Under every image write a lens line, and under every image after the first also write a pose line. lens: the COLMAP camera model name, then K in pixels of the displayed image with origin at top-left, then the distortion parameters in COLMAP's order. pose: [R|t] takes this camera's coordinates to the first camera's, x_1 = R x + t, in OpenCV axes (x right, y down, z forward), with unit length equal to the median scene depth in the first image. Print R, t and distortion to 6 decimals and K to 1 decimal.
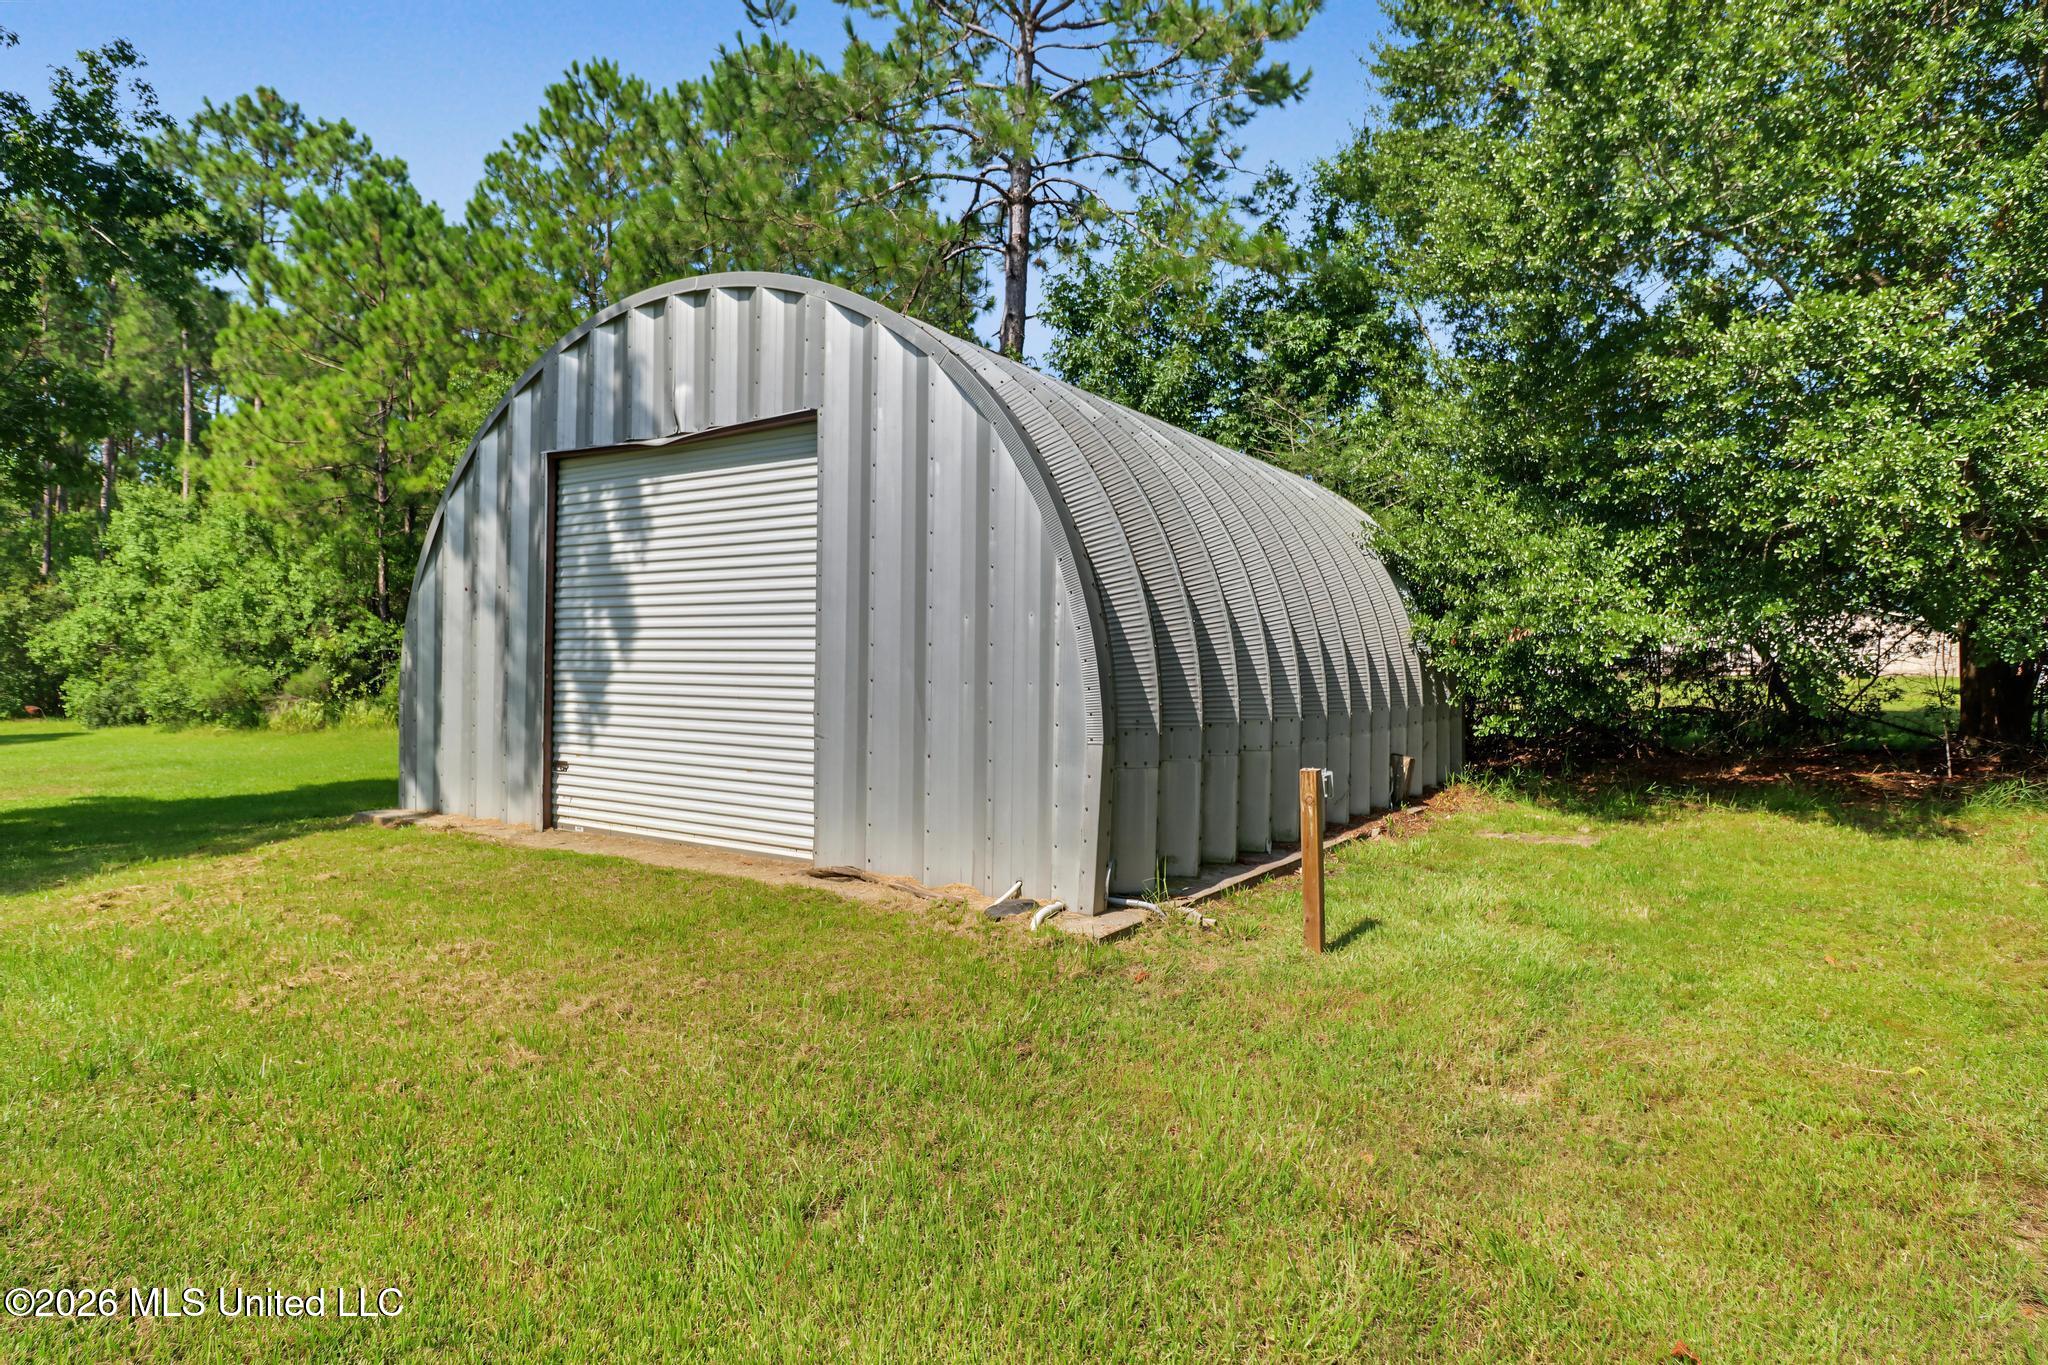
lens RADIAL K [[1184.0, 0, 1024.0], [0, 1184.0, 682.5], [0, 0, 1]] dist [-0.005200, -0.002812]
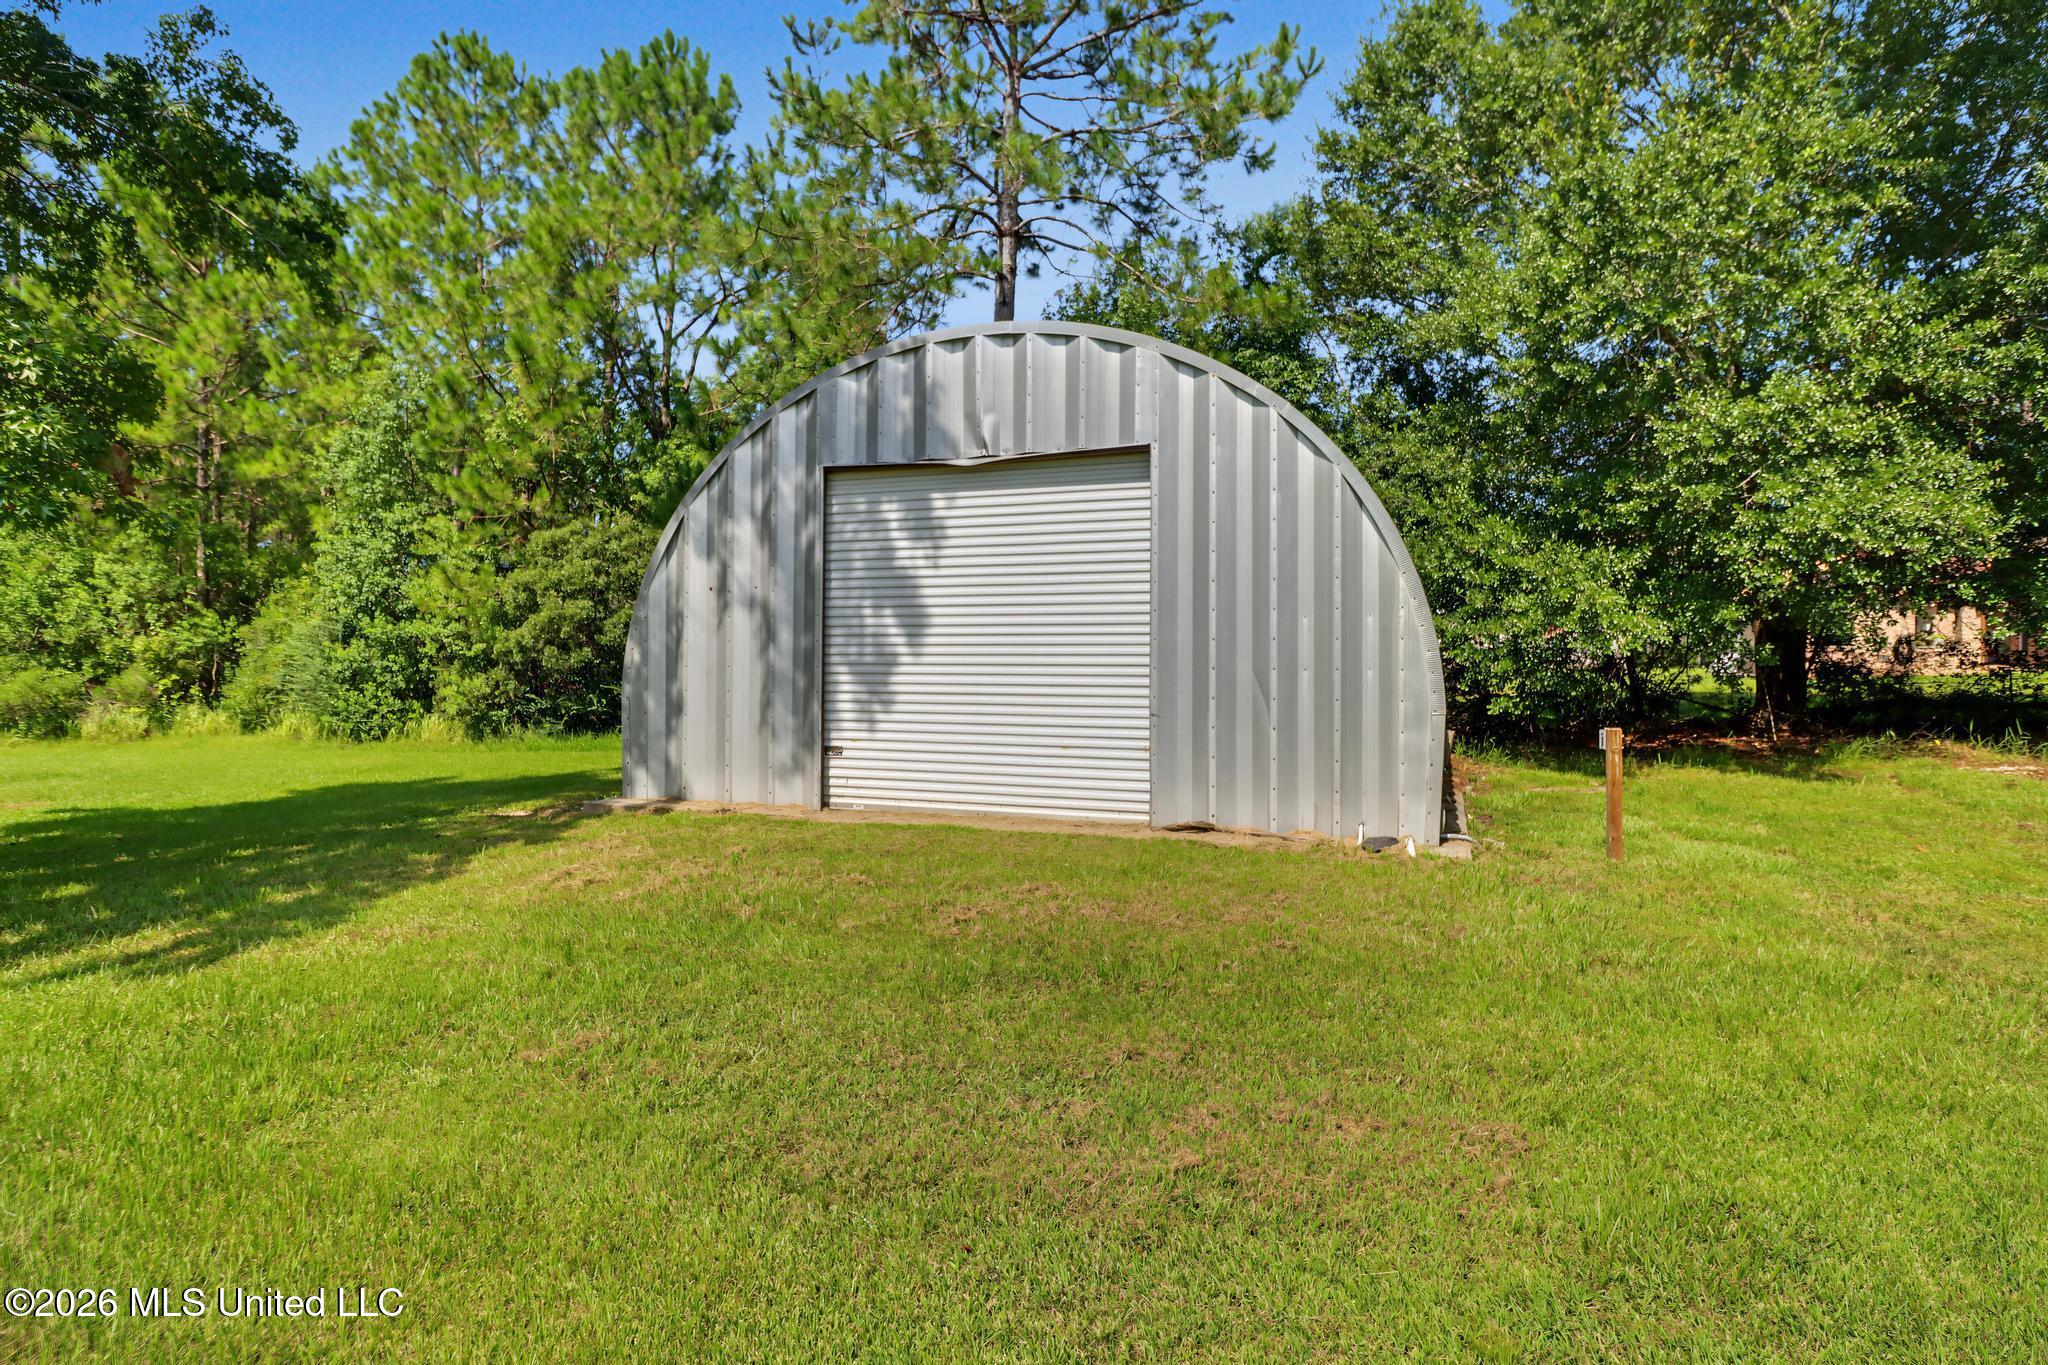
lens RADIAL K [[1184.0, 0, 1024.0], [0, 1184.0, 682.5], [0, 0, 1]] dist [-0.005200, -0.002812]
pose [[0.971173, -0.009149, 0.238199, -0.478752], [0.009071, 0.999958, 0.001423, 0.007366], [-0.238202, 0.000779, 0.971215, -0.110967]]
